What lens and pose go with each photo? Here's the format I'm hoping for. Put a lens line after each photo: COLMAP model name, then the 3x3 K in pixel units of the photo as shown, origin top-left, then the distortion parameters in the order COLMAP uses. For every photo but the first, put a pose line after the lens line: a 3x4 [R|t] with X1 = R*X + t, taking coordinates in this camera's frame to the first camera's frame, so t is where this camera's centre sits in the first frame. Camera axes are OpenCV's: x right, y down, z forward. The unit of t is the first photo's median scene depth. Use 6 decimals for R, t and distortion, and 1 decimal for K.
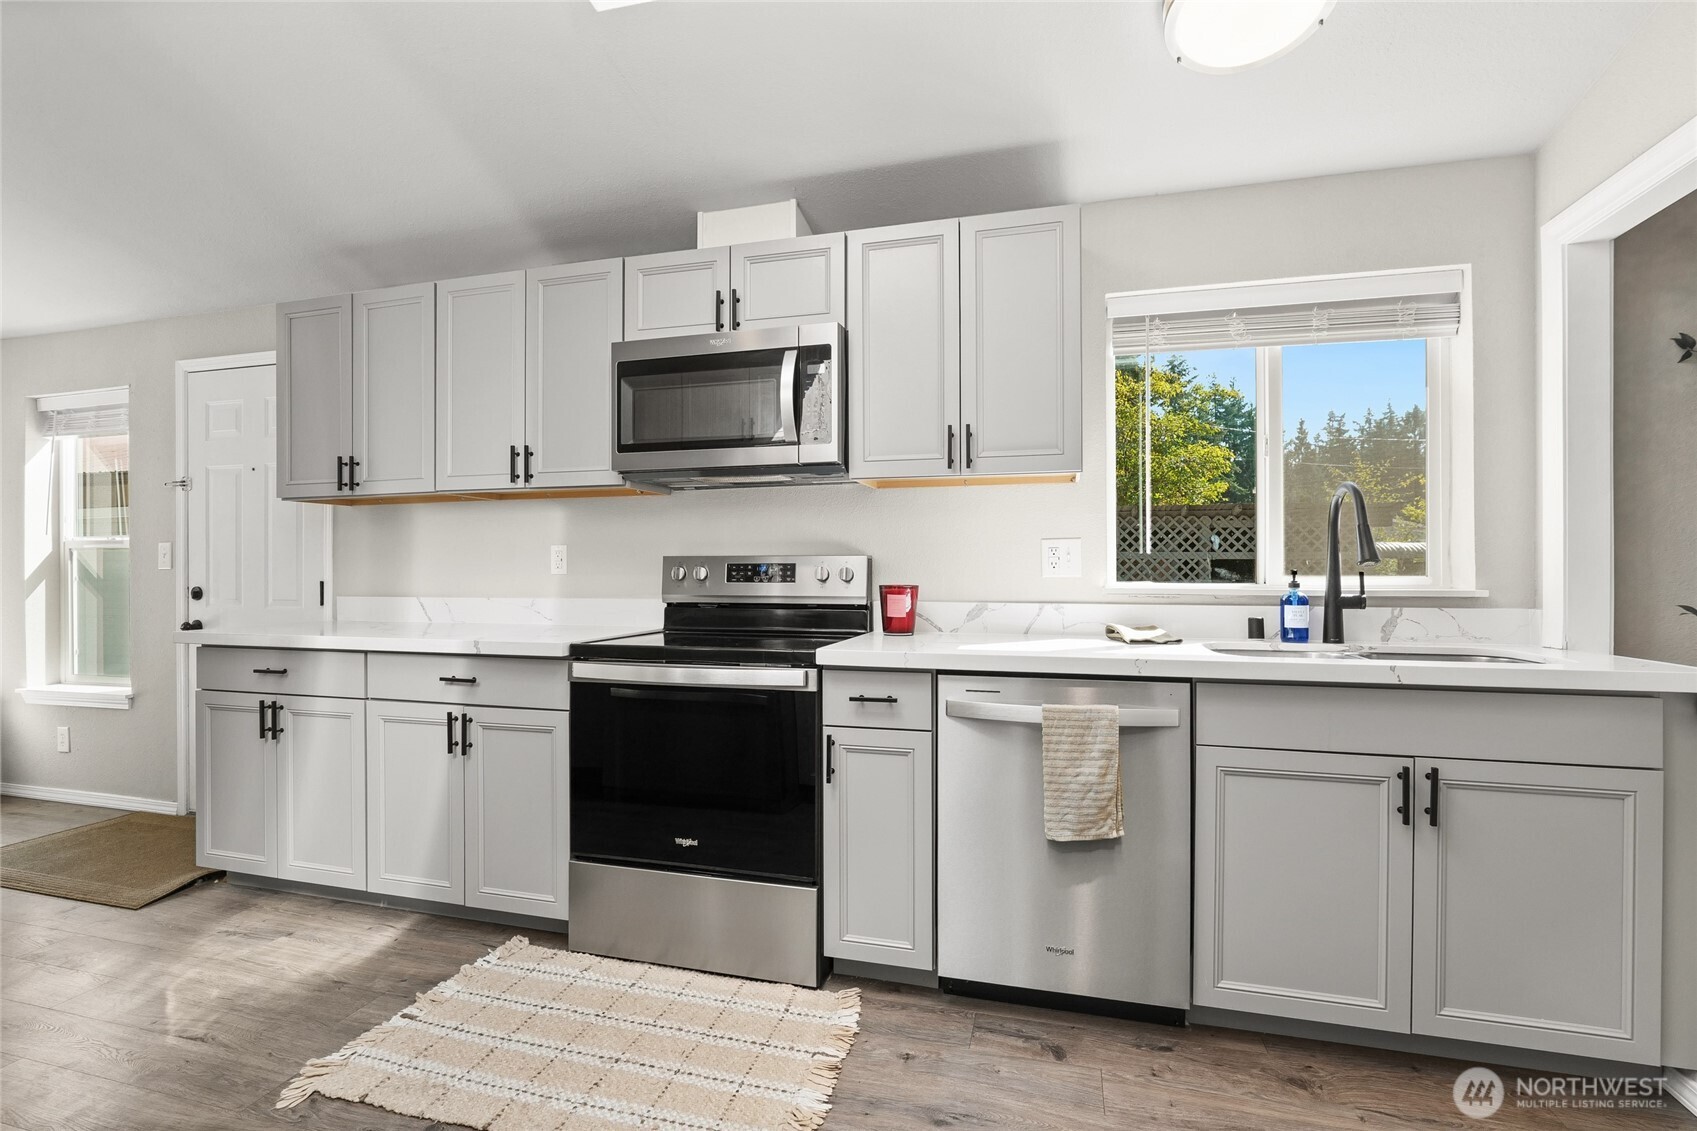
lens RADIAL K [[785.7, 0, 848.0], [0, 785.7, 563.8], [0, 0, 1]] dist [-0.017363, 0.002717]
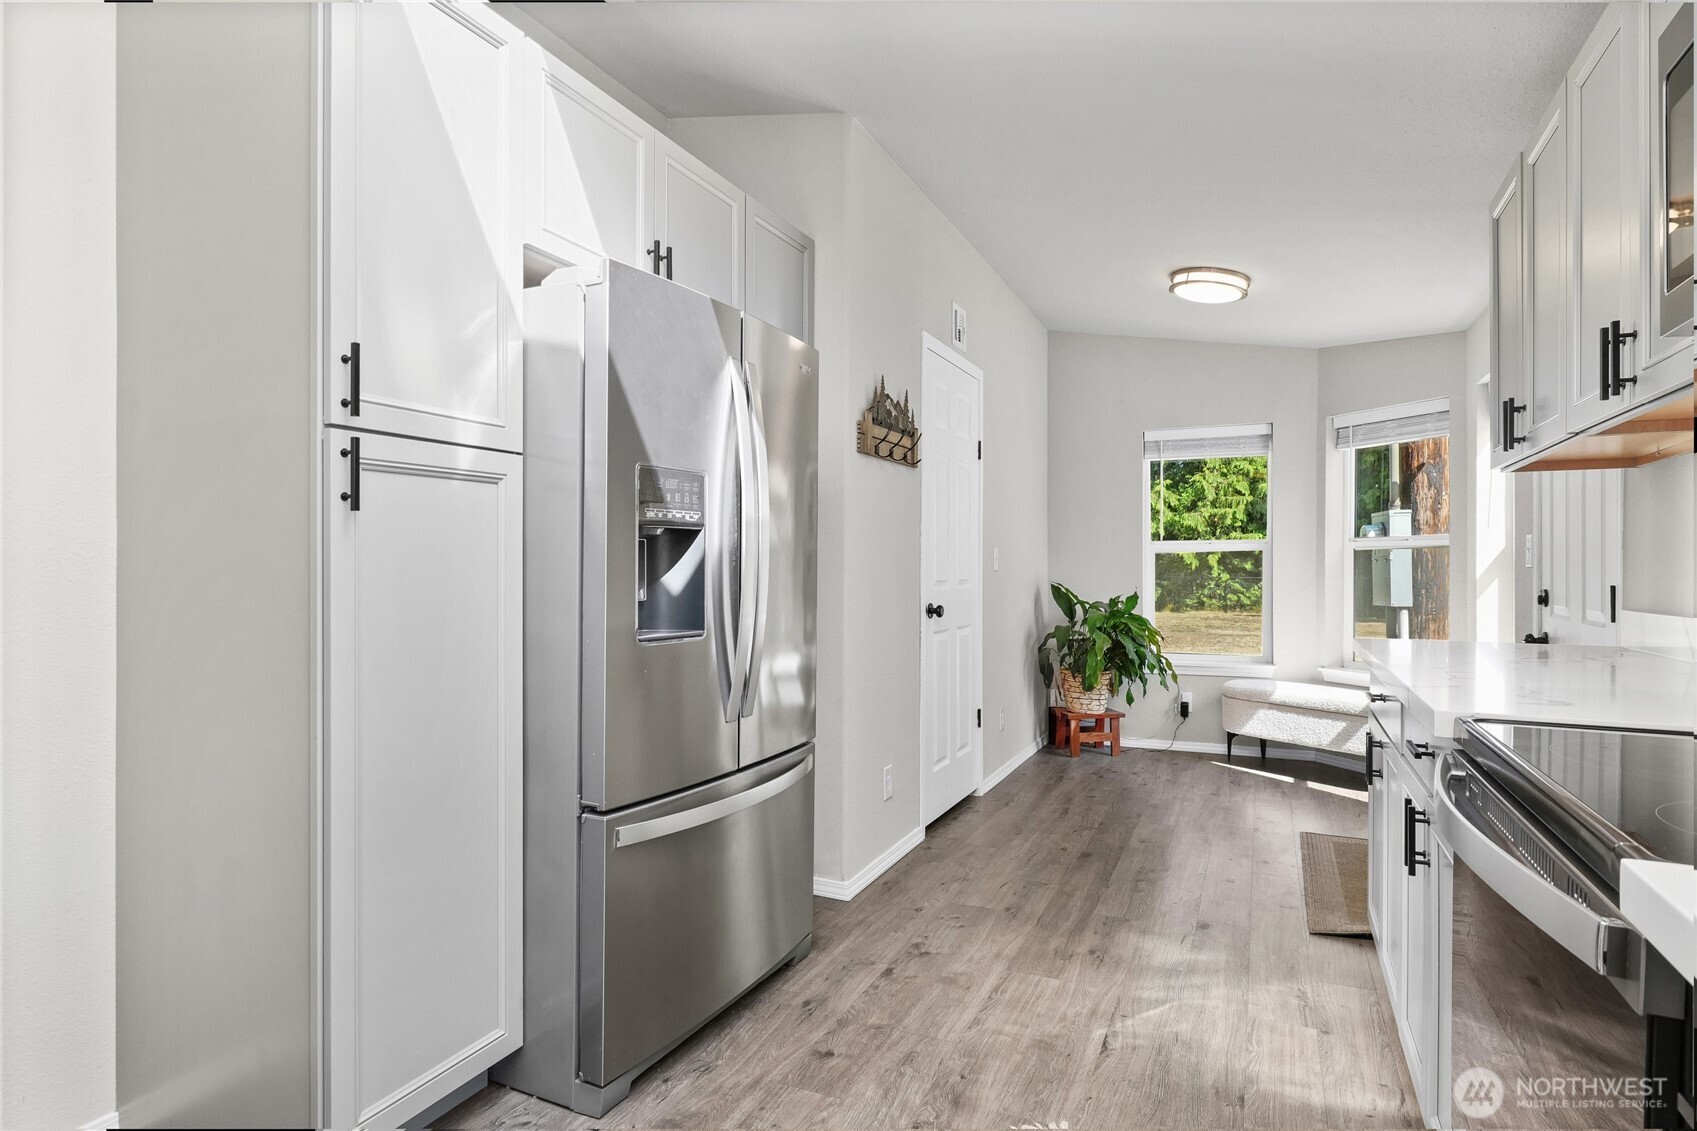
lens RADIAL K [[928.0, 0, 851.7], [0, 928.0, 560.2], [0, 0, 1]] dist [0.005666, -0.003764]
pose [[-0.153901, -0.000133, -0.988086, 0.205082], [-0.001397, 0.999999, 0.000083, 0.000890], [0.988085, 0.001393, -0.153901, 0.486762]]
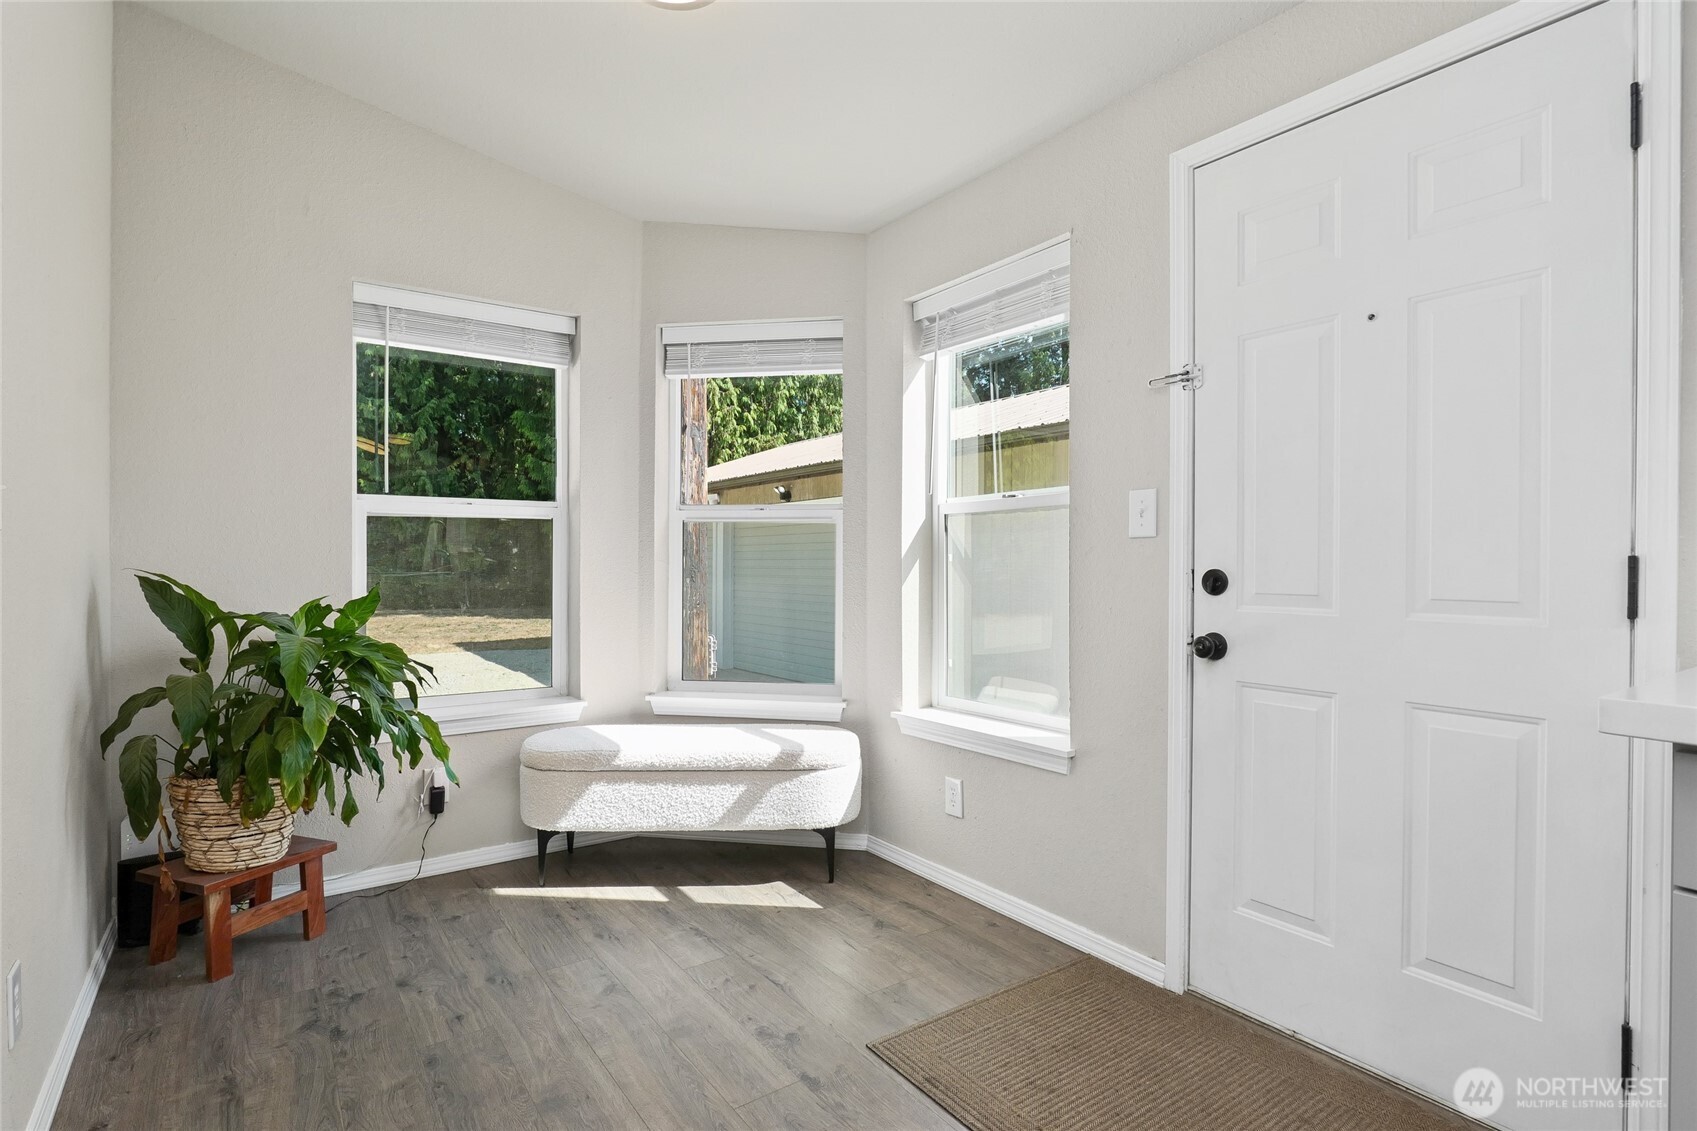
lens RADIAL K [[831.3, 0, 843.4], [0, 831.3, 567.1], [0, 0, 1]] dist [-0.010045, 0.000292]
pose [[0.776952, 0.010326, -0.629475, -0.725325], [-0.009322, 0.999945, 0.004897, 0.029455], [0.629491, 0.002063, 0.777005, 0.434688]]
